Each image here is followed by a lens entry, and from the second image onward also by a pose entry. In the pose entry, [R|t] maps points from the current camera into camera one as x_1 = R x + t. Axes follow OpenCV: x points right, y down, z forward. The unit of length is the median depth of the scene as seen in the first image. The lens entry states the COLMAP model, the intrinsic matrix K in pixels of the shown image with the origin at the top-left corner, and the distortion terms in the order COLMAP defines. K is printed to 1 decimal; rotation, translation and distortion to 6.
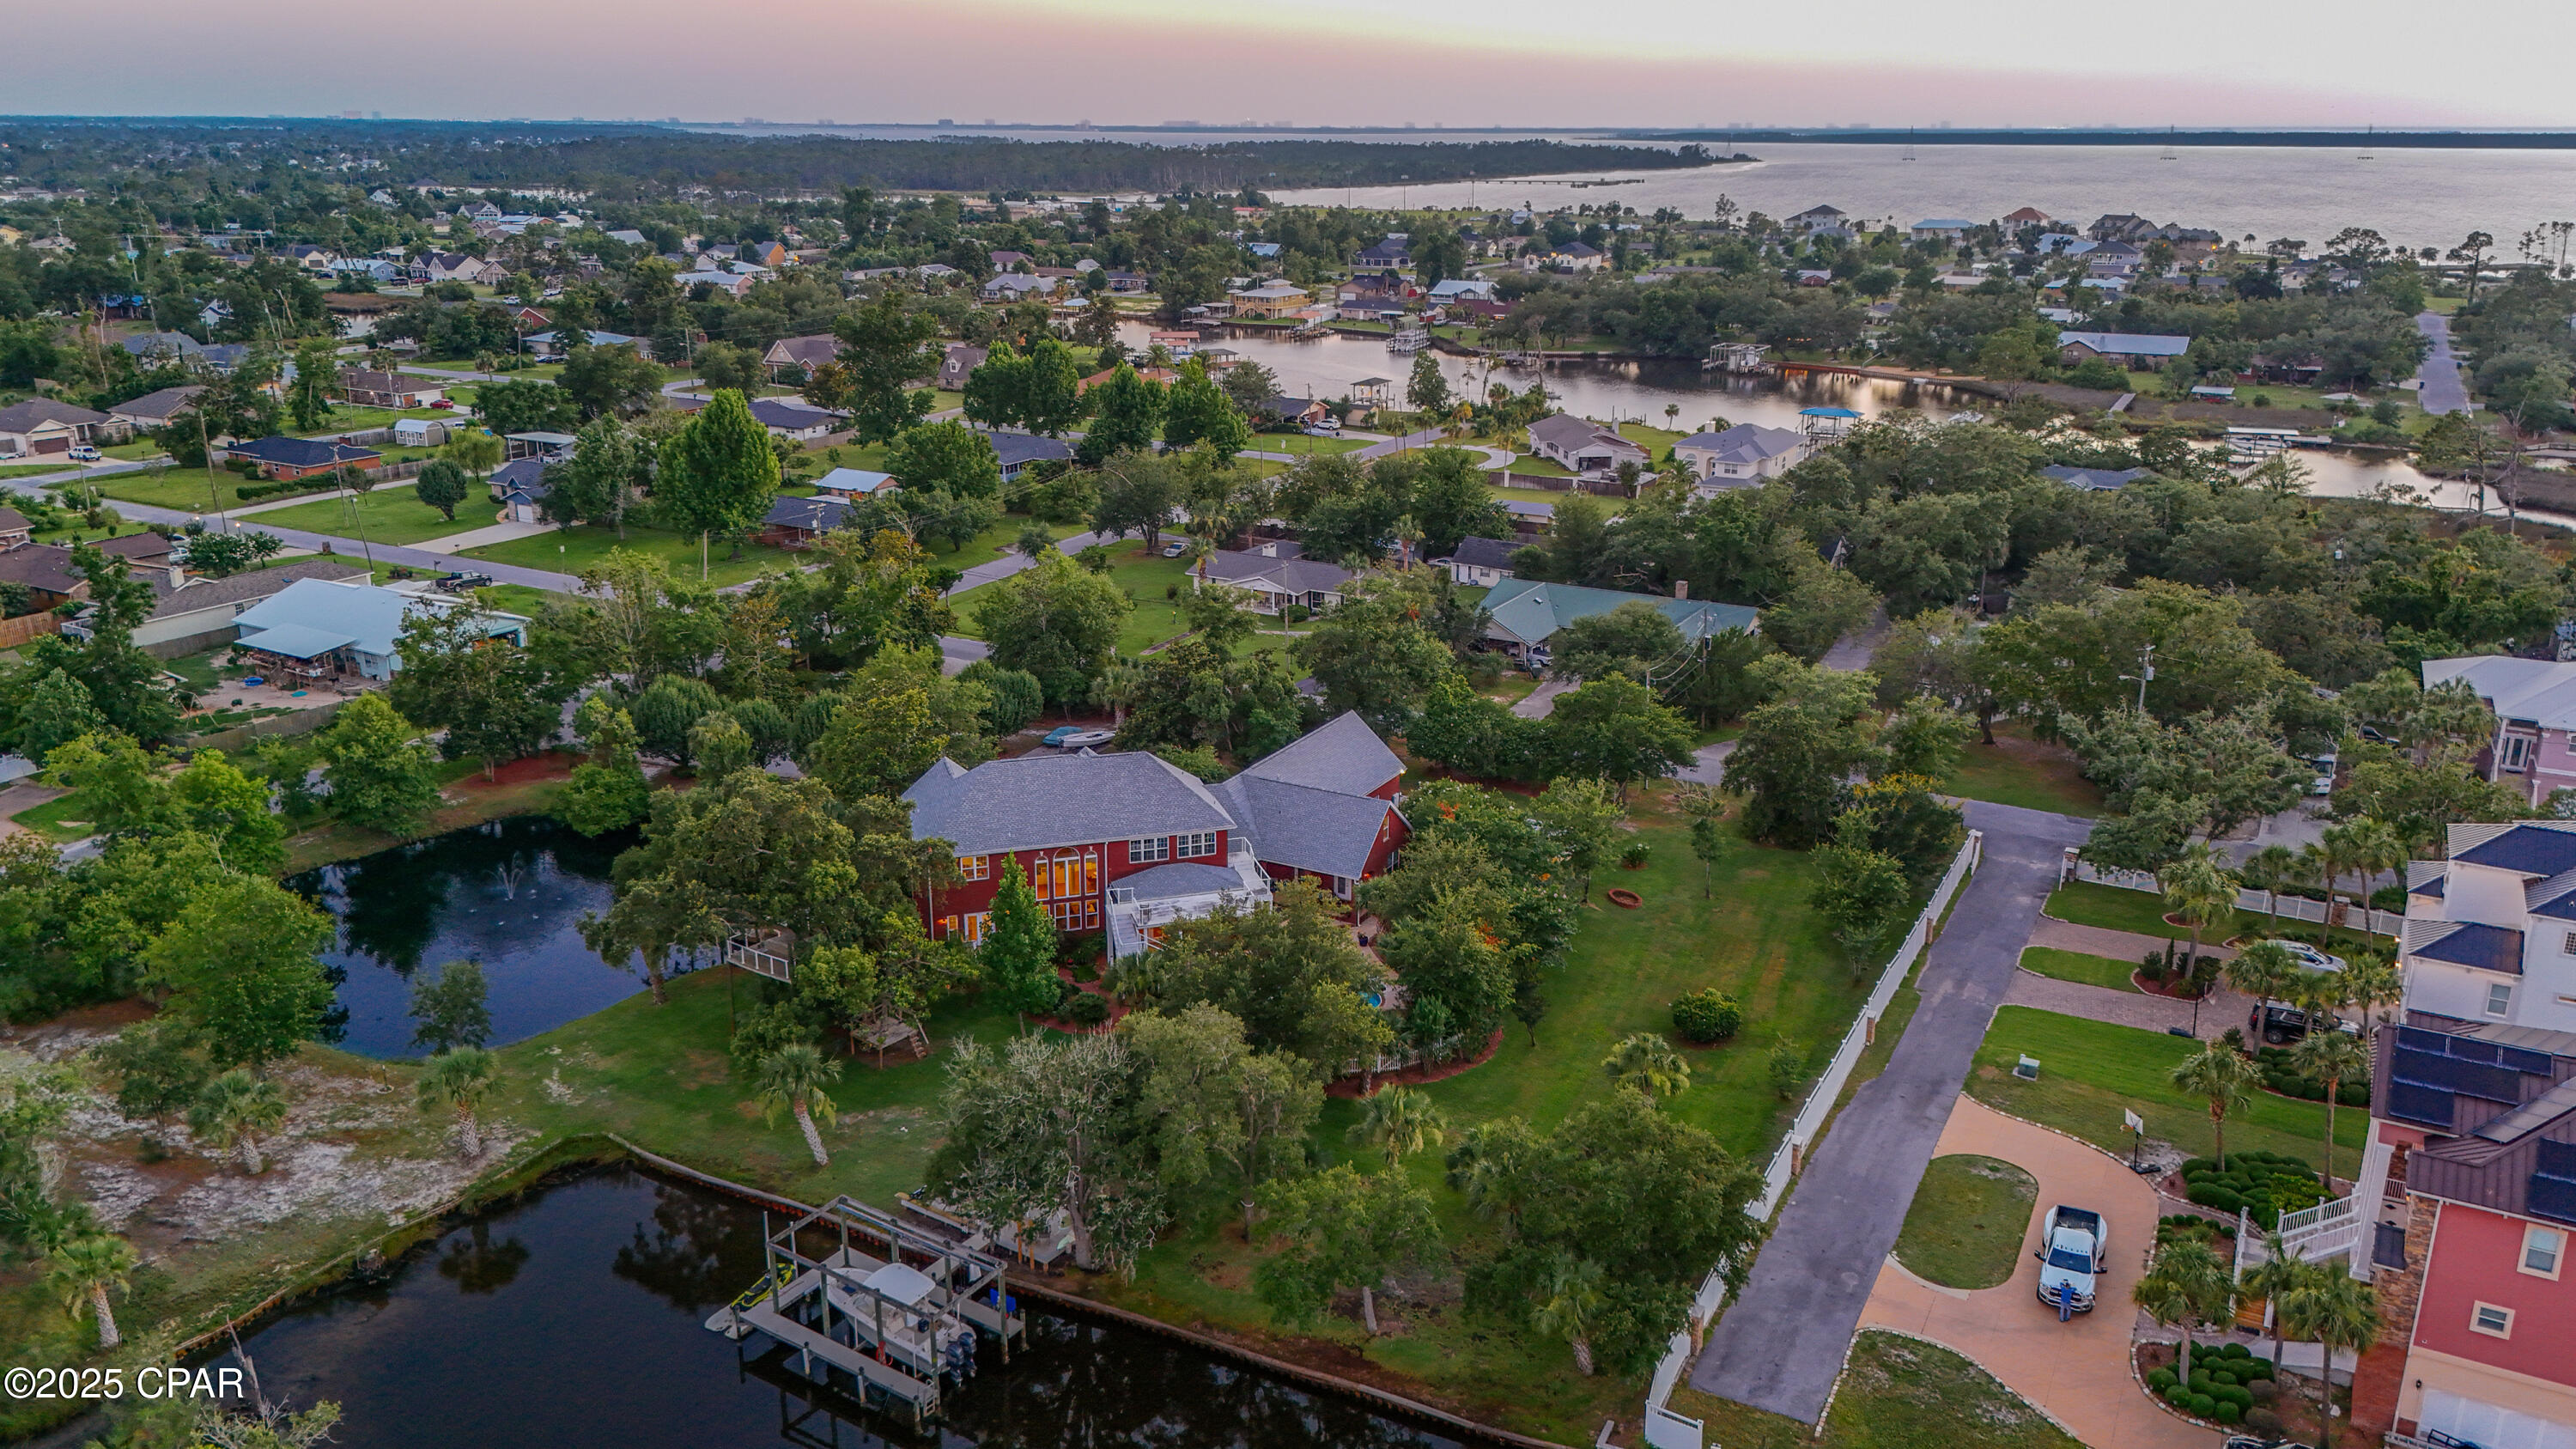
lens RADIAL K [[1898.4, 0, 1280.3], [0, 1898.4, 711.2], [0, 0, 1]] dist [0.076087, -0.066399]
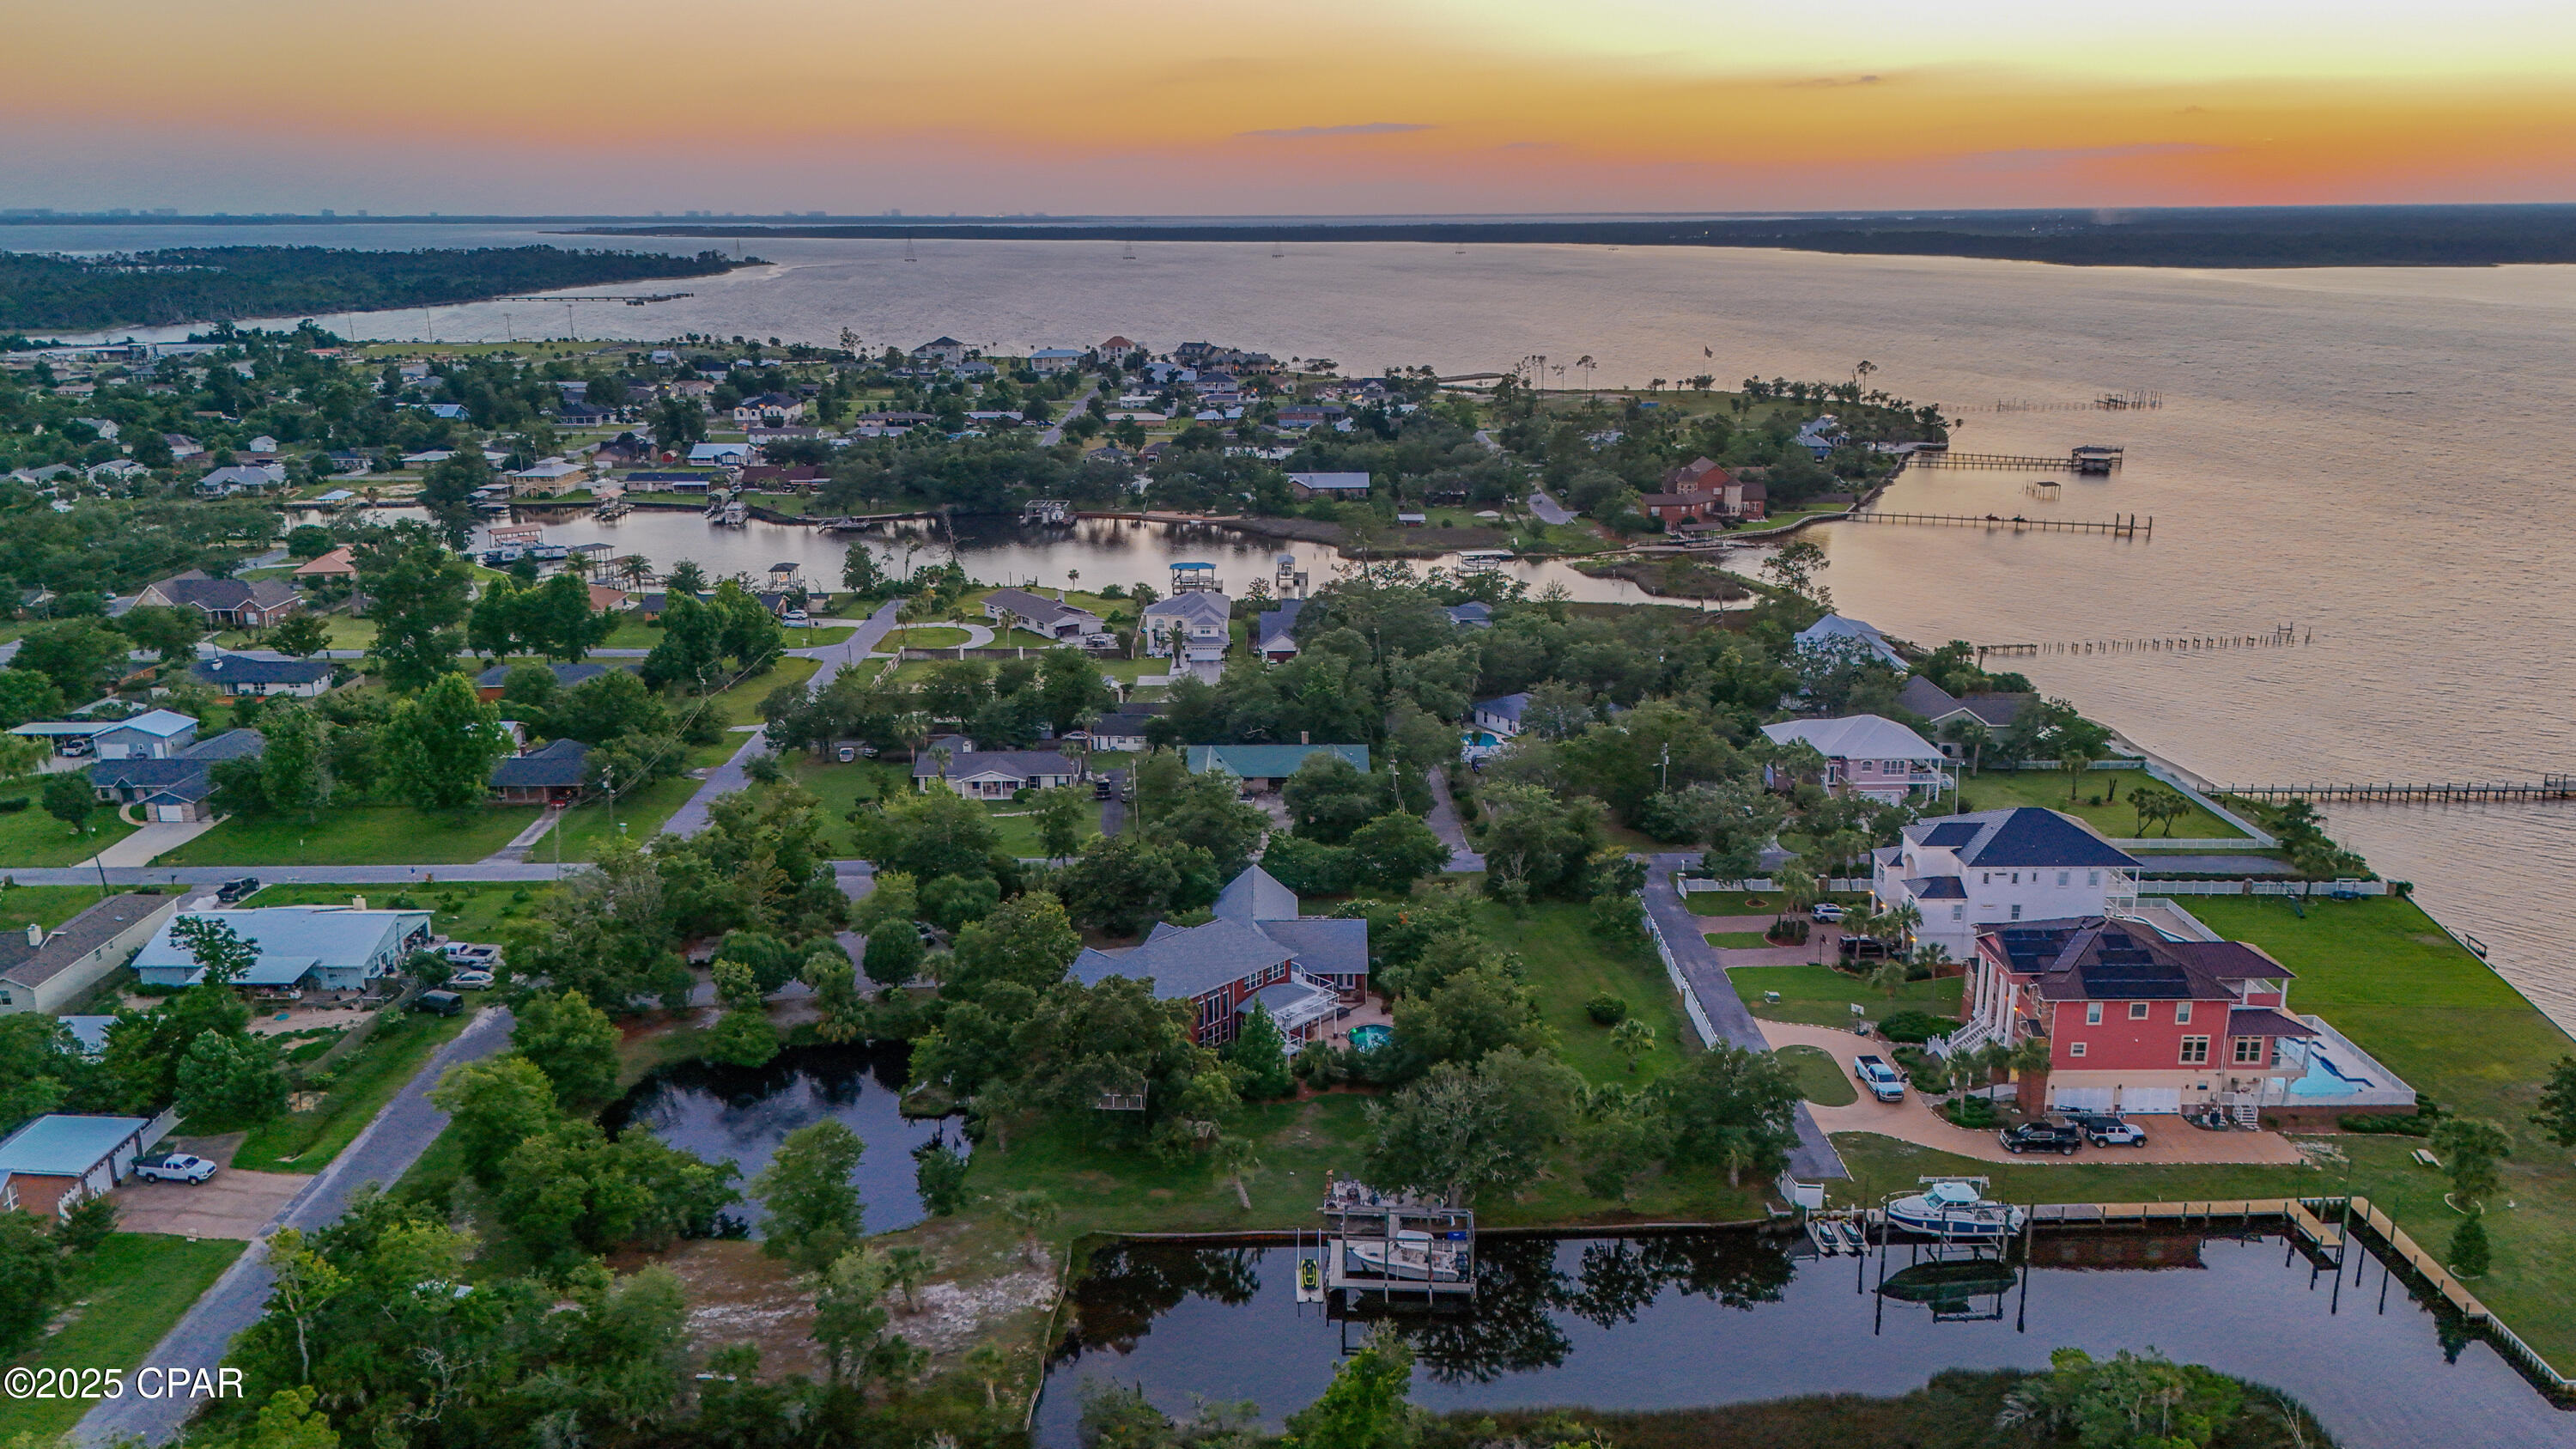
lens RADIAL K [[1901.3, 0, 1280.3], [0, 1901.3, 710.8], [0, 0, 1]] dist [0.070201, -0.058806]
pose [[0.870447, -0.132341, 0.474138, -0.614660], [0.152020, 0.988372, -0.003213, -0.108307], [-0.468200, 0.074875, 0.880444, -0.292196]]
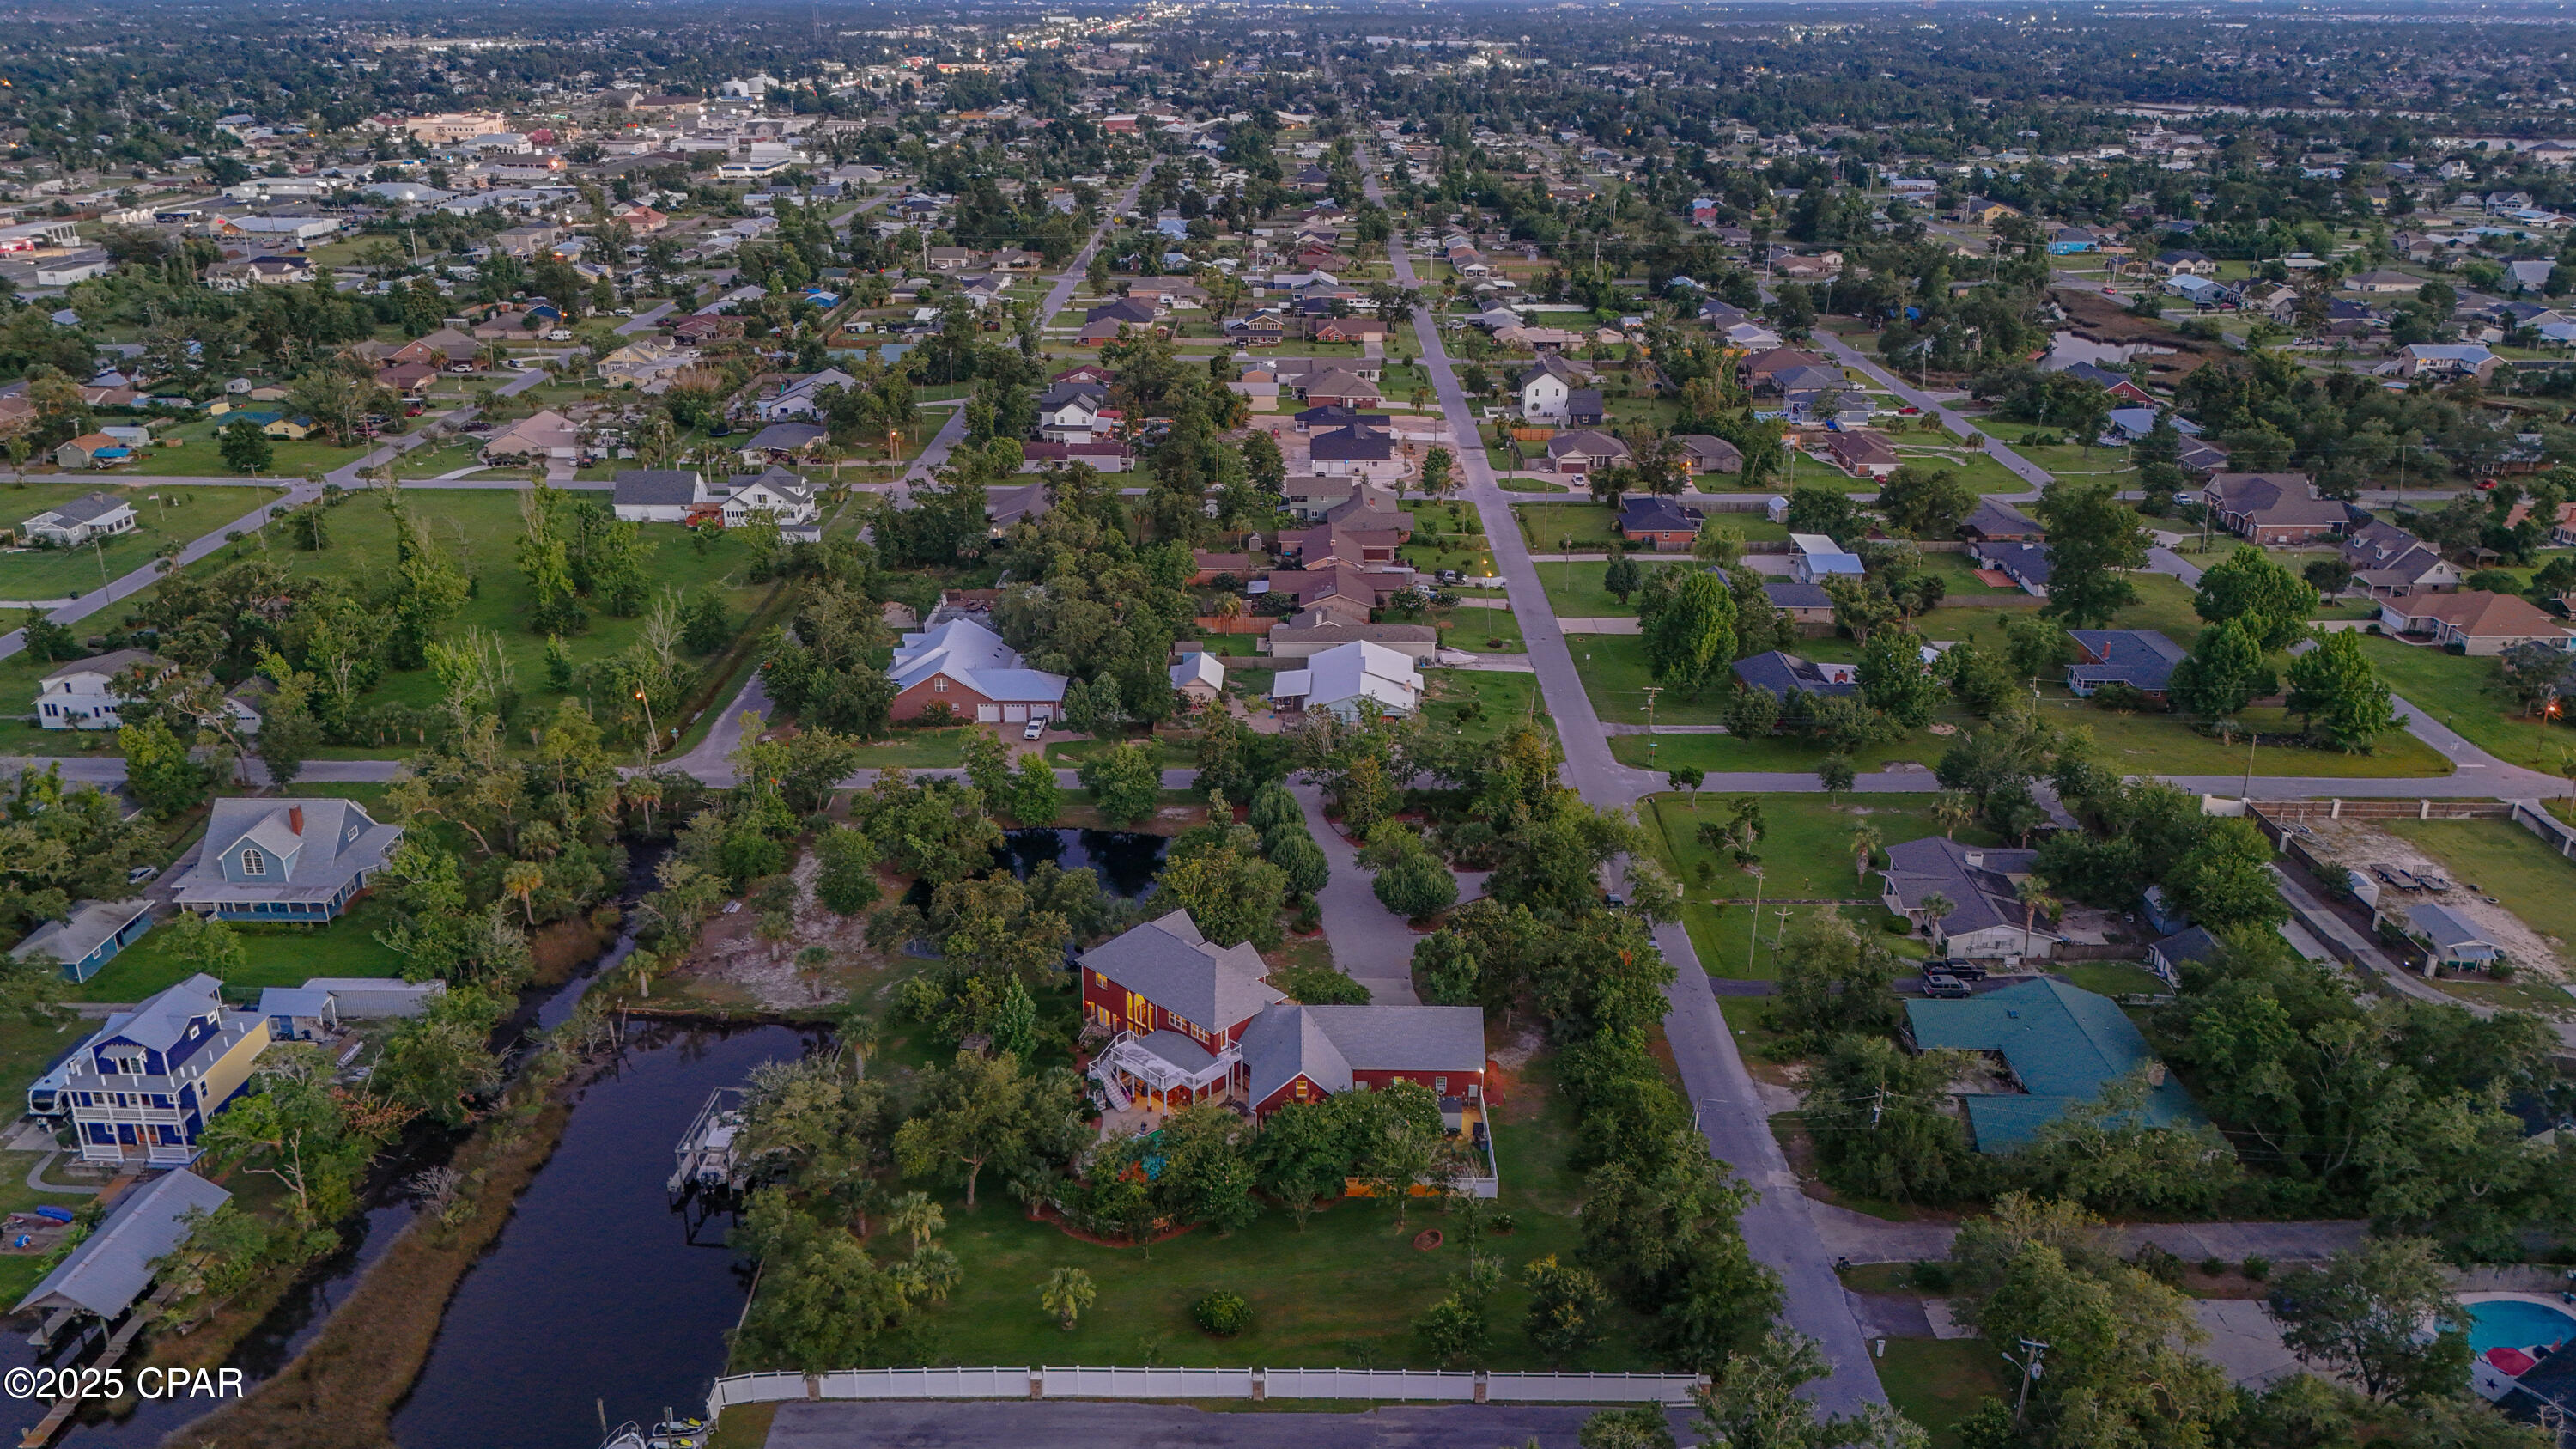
lens RADIAL K [[1906.2, 0, 1280.2], [0, 1906.2, 694.3], [0, 0, 1]] dist [0.106445, -0.120865]
pose [[0.478158, 0.301553, -0.824882, 0.934475], [-0.259724, 0.945752, 0.195185, -0.399101], [0.838992, 0.120912, 0.530539, 0.206550]]
